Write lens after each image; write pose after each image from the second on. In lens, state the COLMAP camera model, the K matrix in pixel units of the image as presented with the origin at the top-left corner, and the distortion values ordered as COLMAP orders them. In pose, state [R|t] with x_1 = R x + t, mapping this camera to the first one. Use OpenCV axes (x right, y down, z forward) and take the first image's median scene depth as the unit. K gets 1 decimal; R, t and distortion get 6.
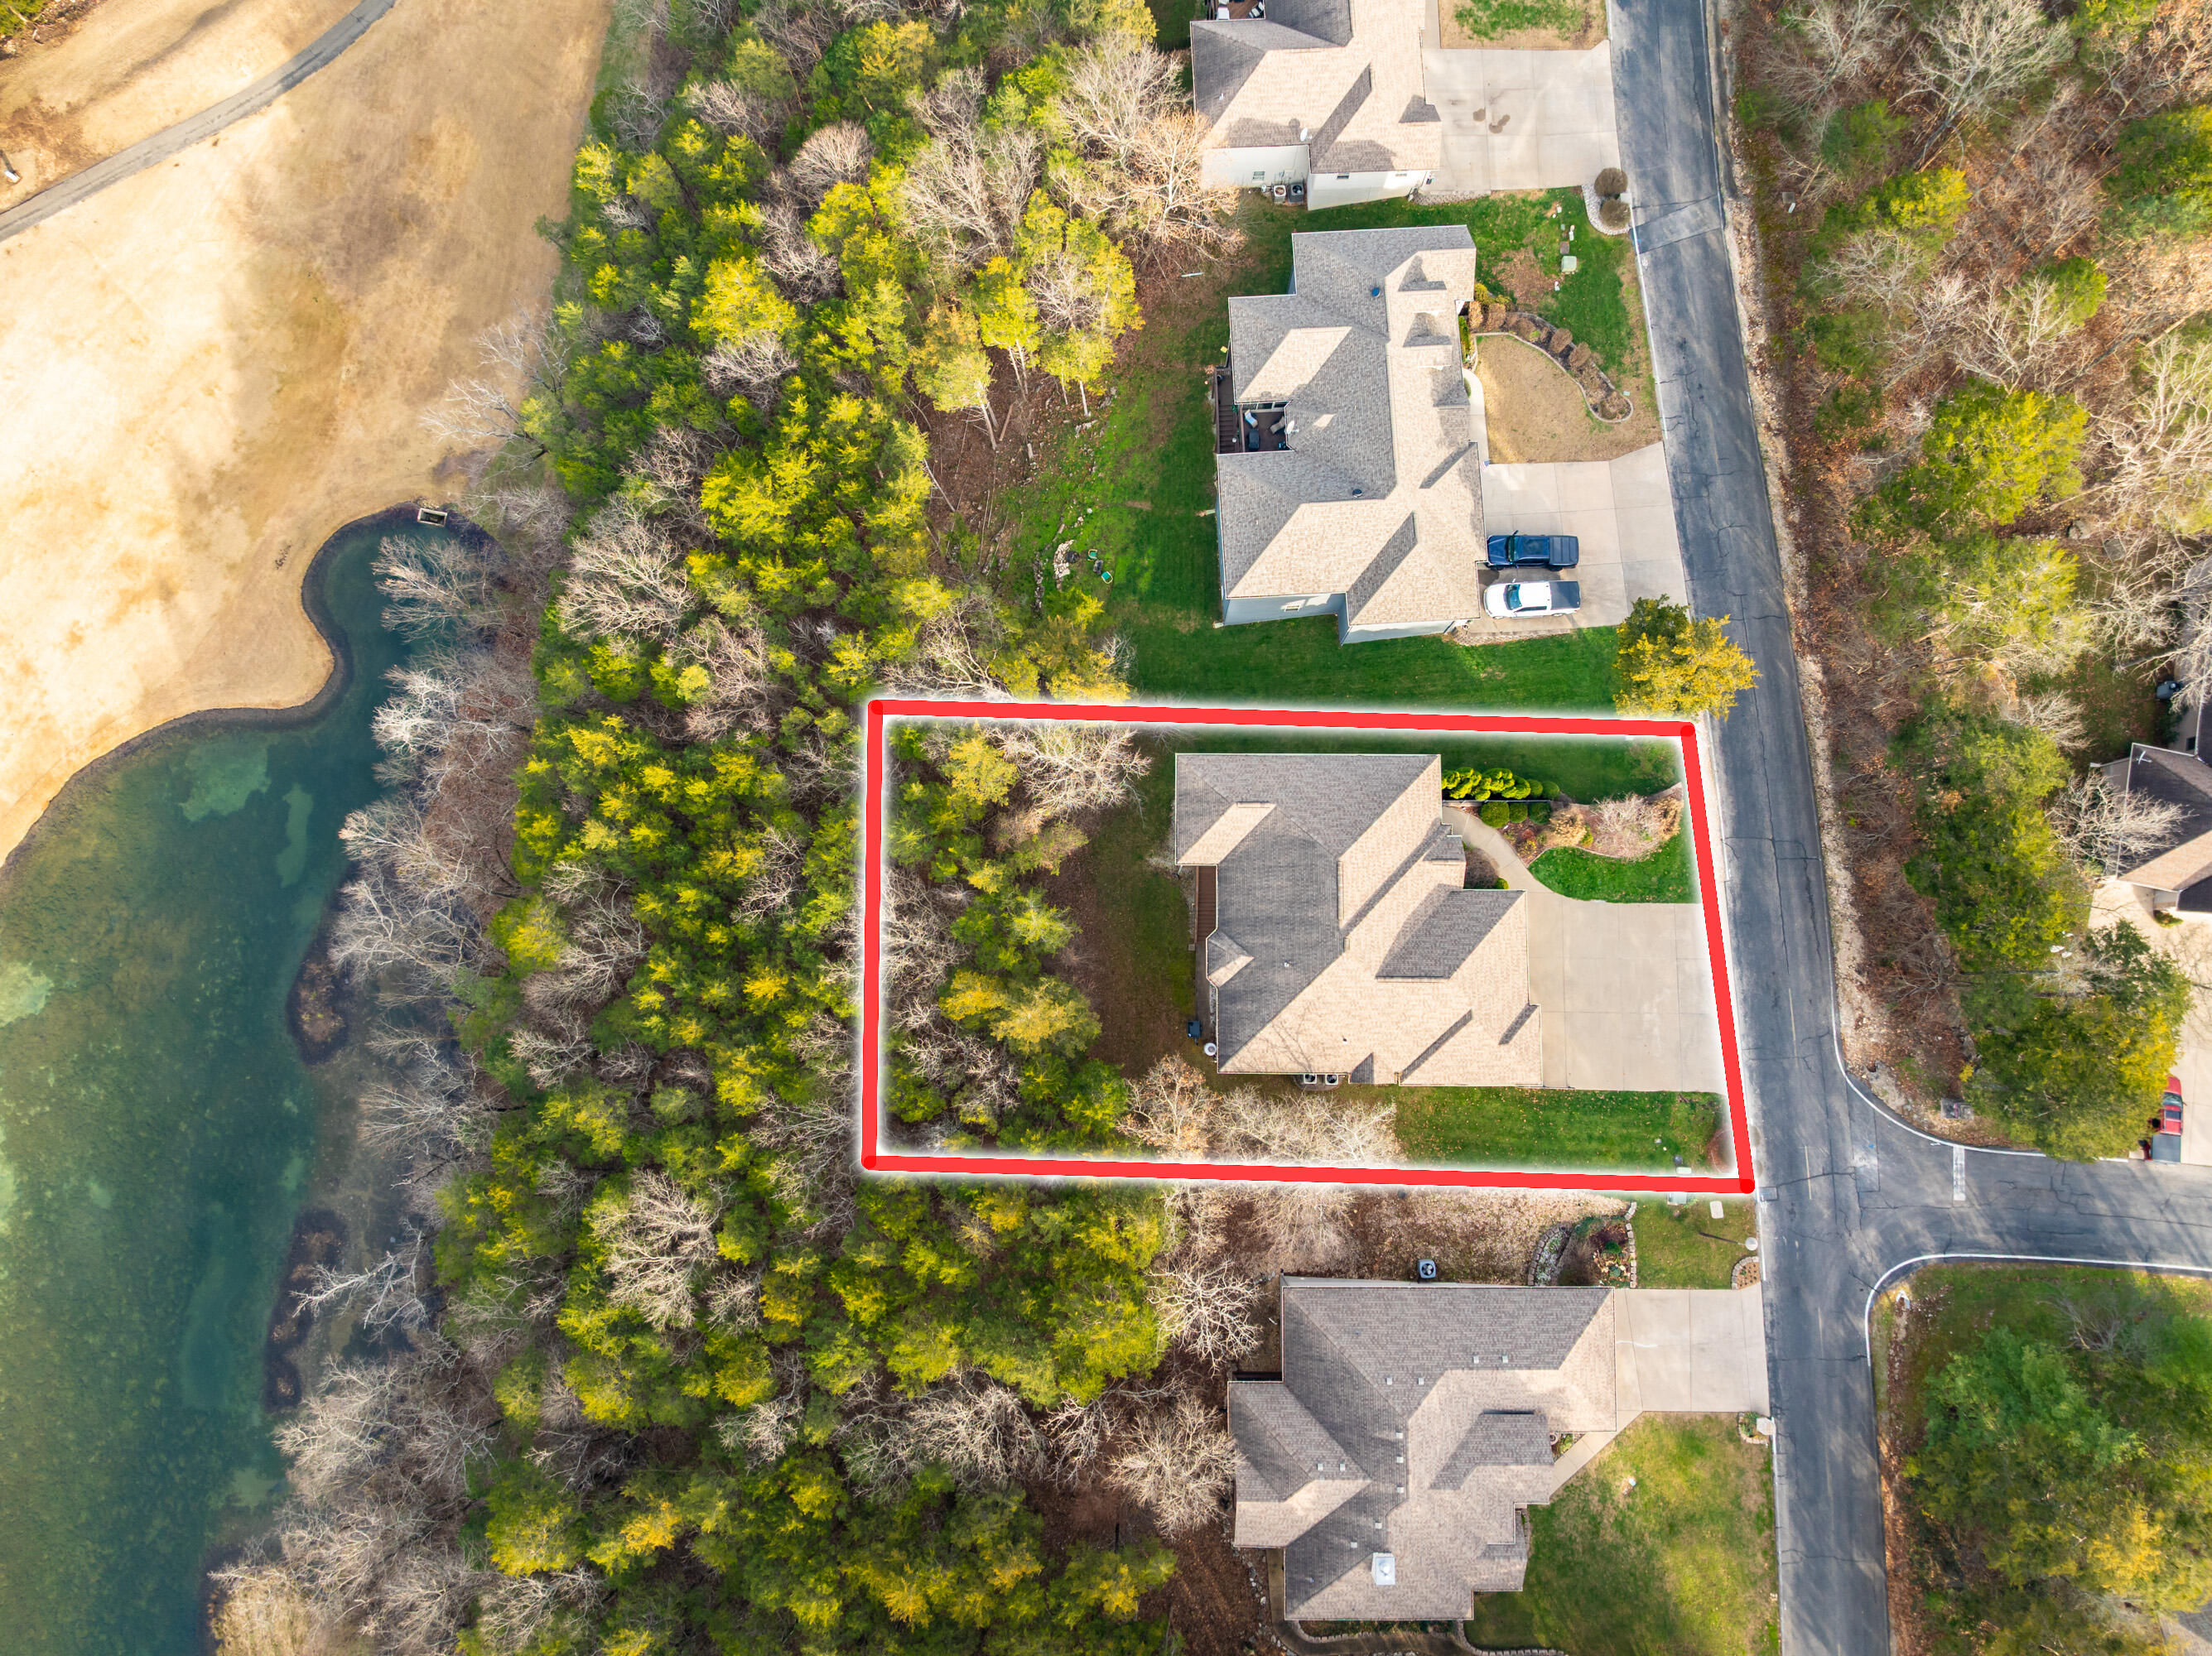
lens RADIAL K [[1564.0, 0, 1113.3], [0, 1564.0, 833.1], [0, 0, 1]] dist [-0.057320, 0.029473]
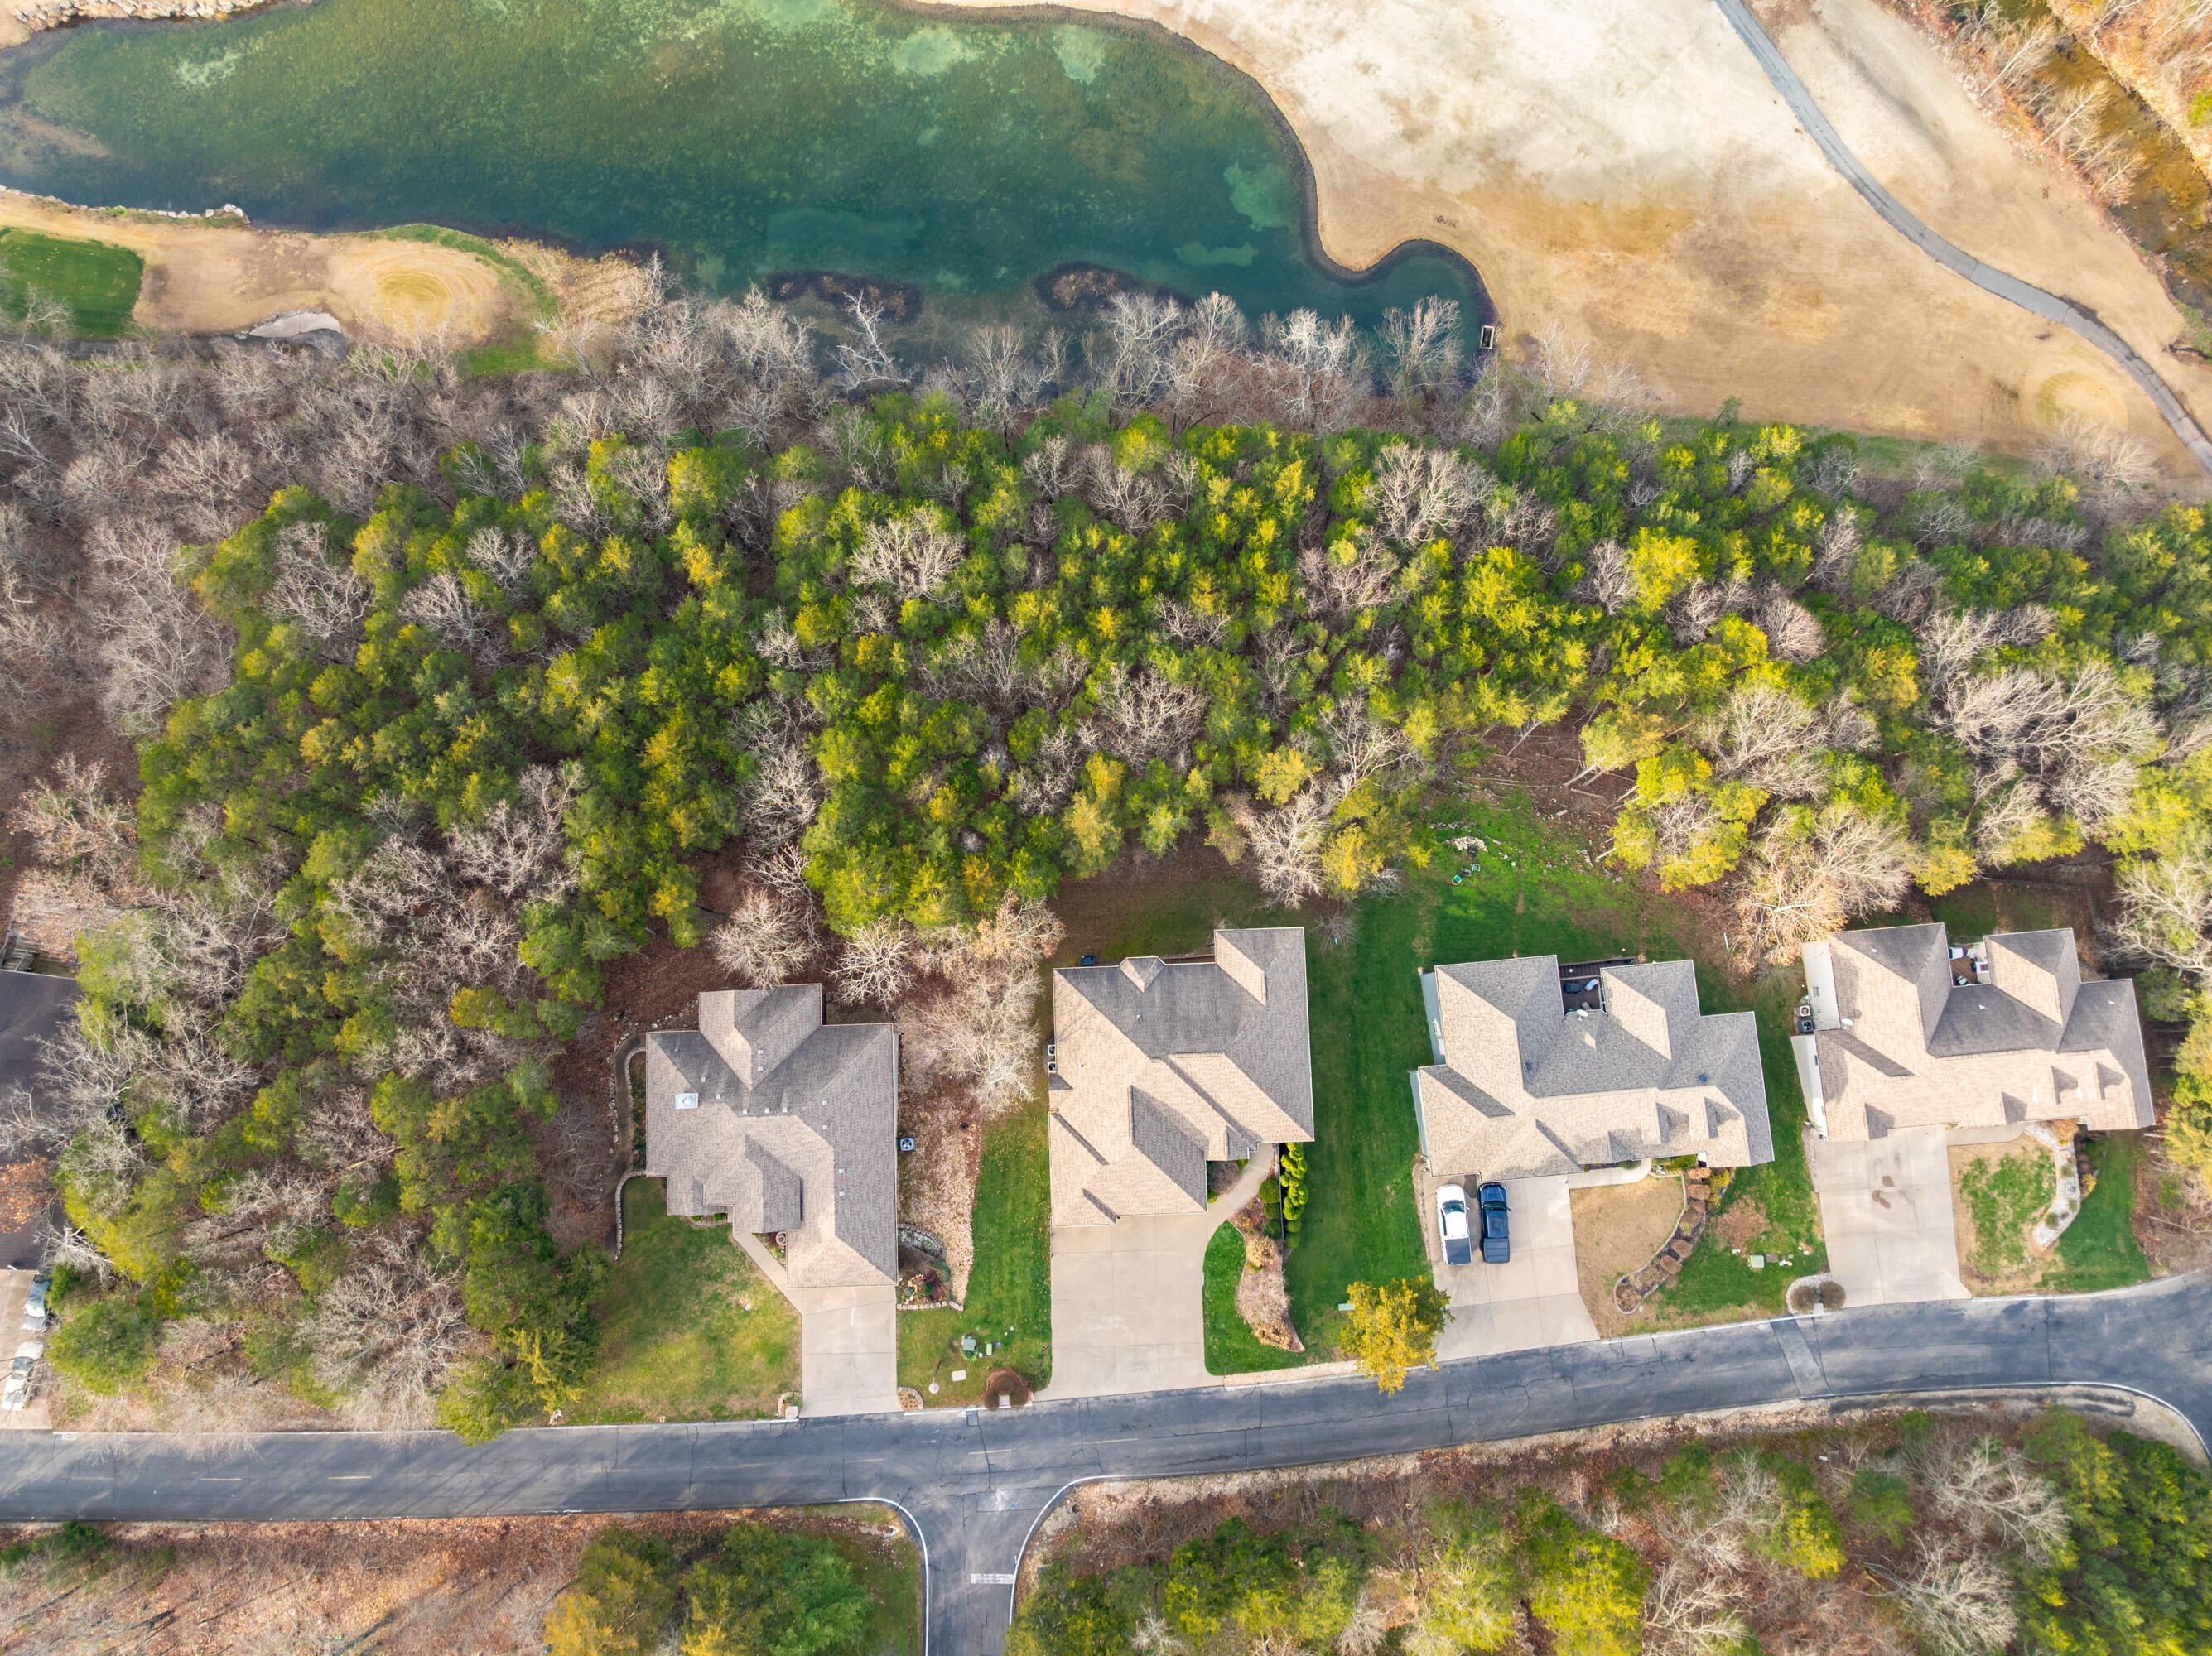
lens RADIAL K [[1564.0, 0, 1099.5], [0, 1564.0, 826.5], [0, 0, 1]] dist [-0.057320, 0.029473]
pose [[0.040348, 0.991716, -0.121947, 0.100155], [-0.990734, 0.055548, 0.123938, -0.045660], [0.129685, 0.115816, 0.984768, -0.252822]]
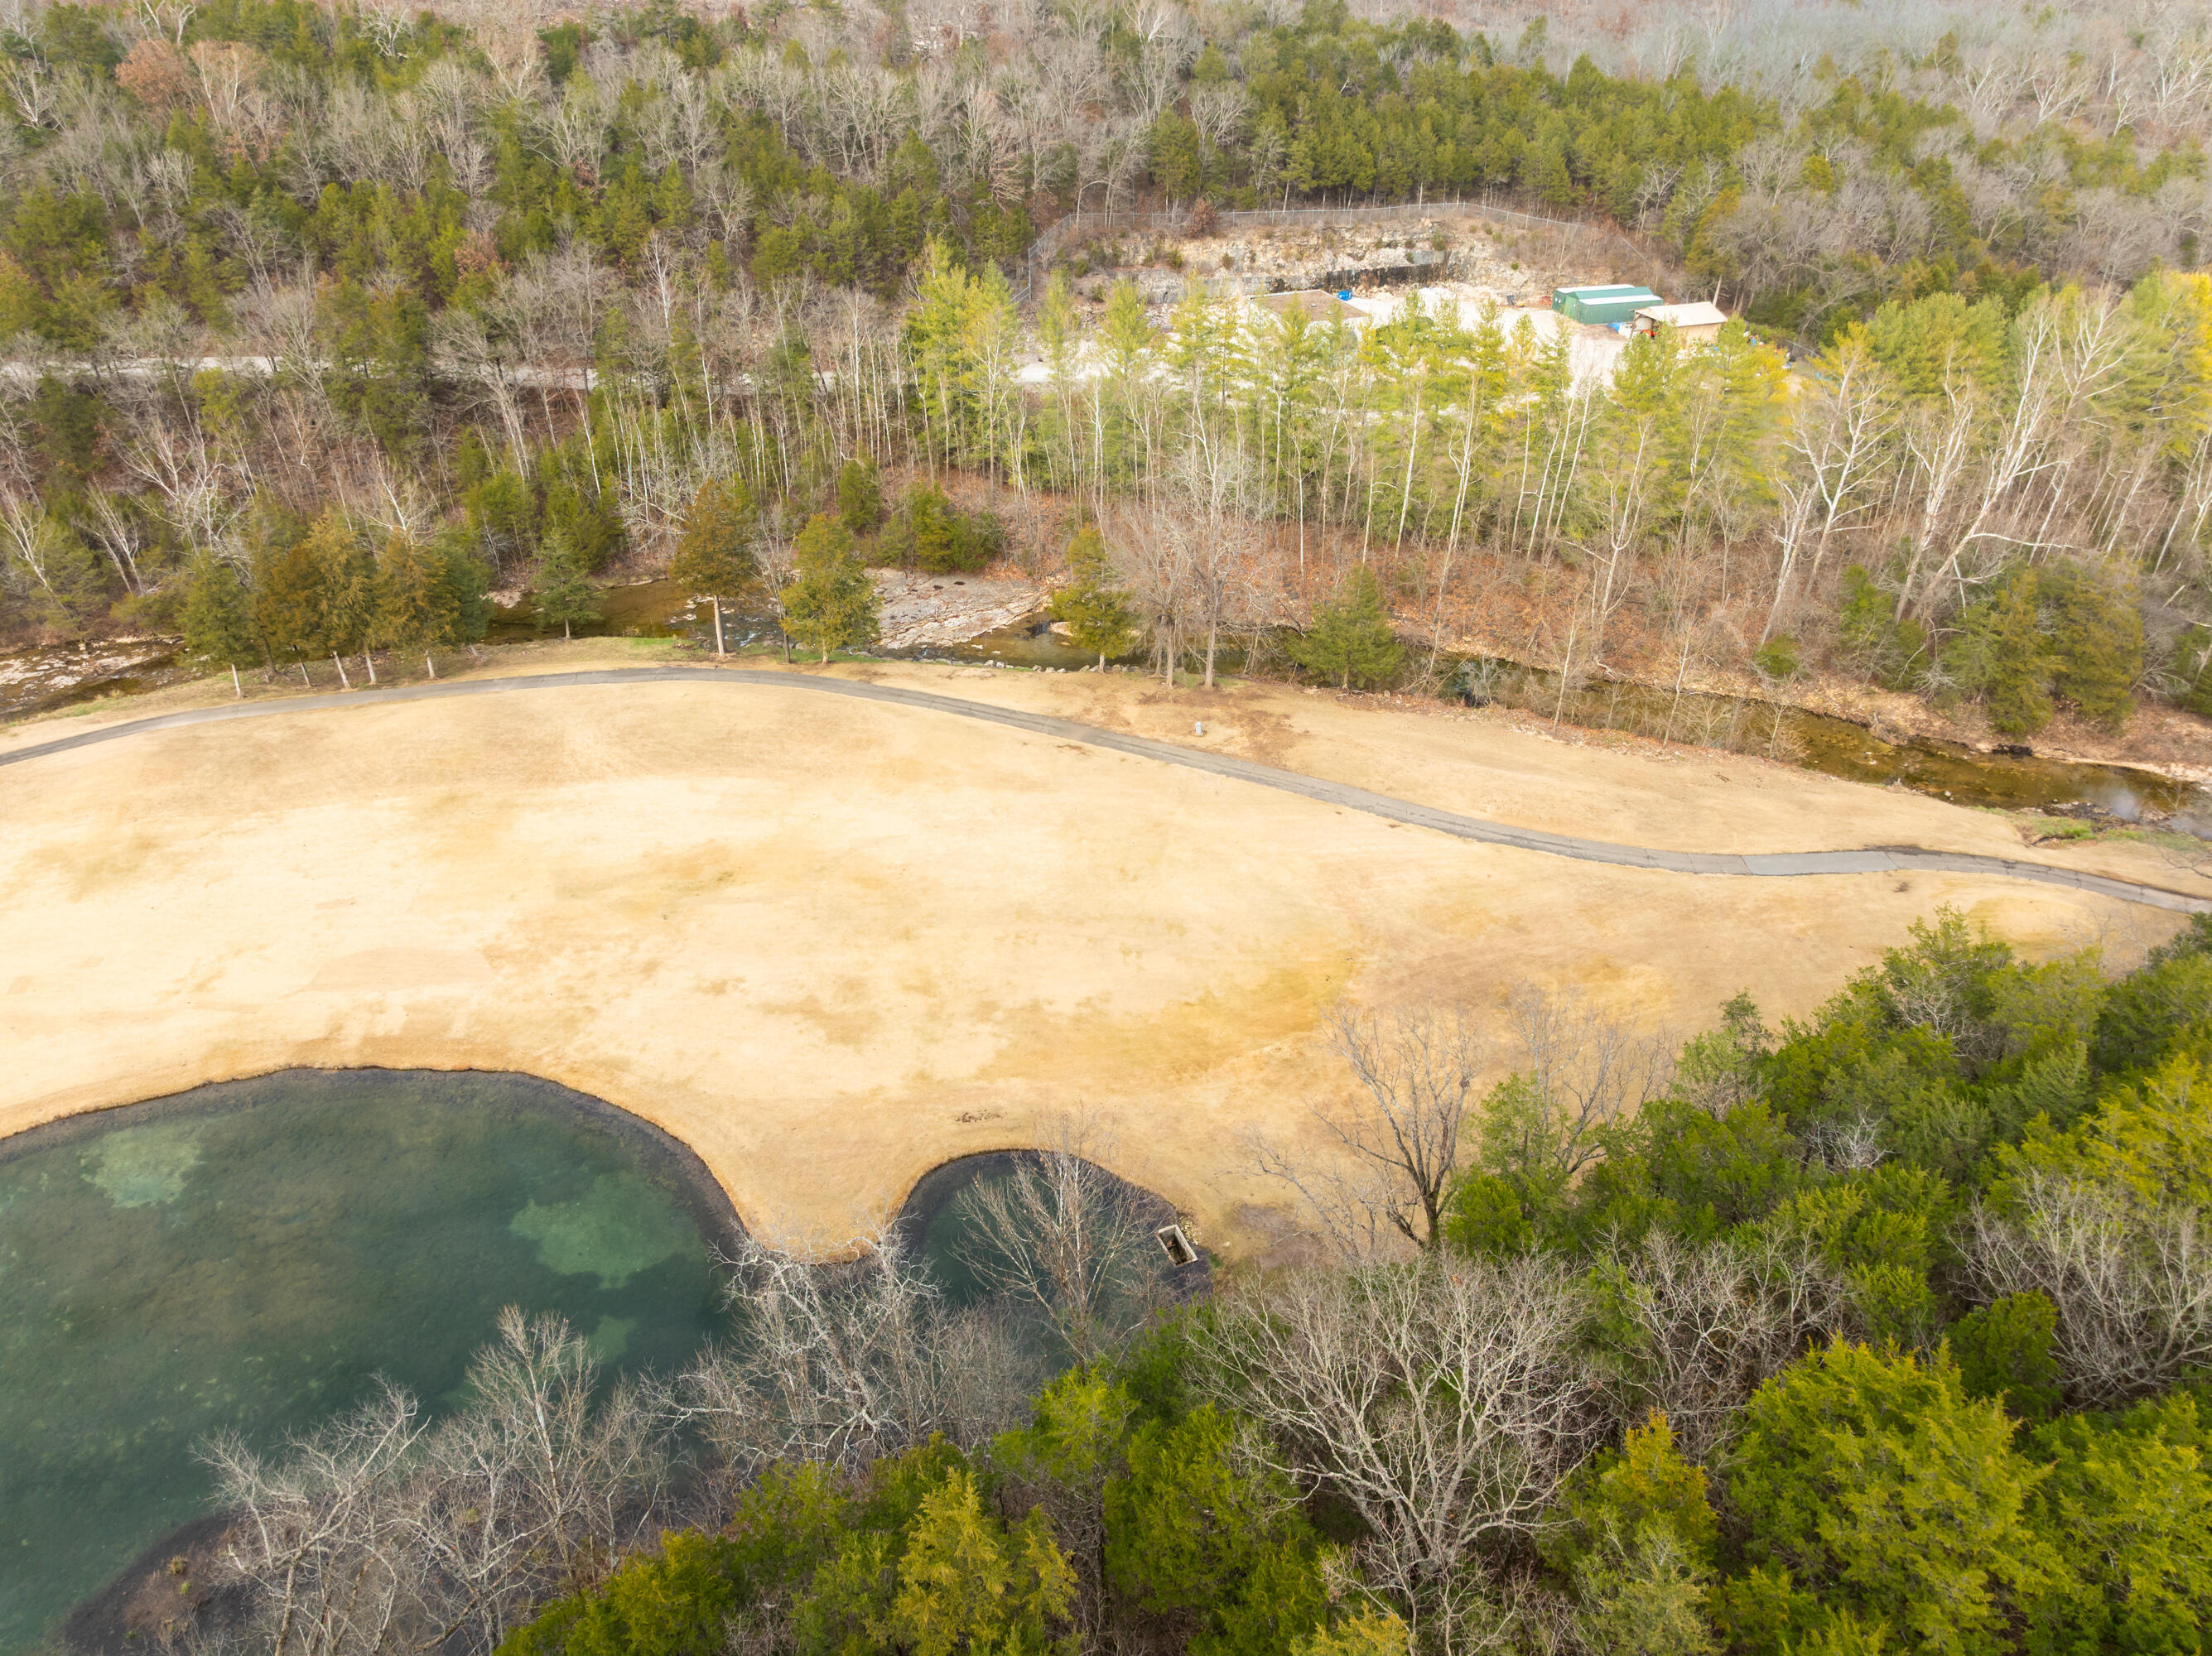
lens RADIAL K [[1564.0, 0, 1111.2], [0, 1564.0, 833.0], [0, 0, 1]] dist [-0.057320, 0.029473]
pose [[0.566699, 0.452545, -0.688517, -0.180599], [-0.819458, 0.396476, -0.413879, -0.014751], [0.085681, 0.798756, 0.595523, 0.738261]]
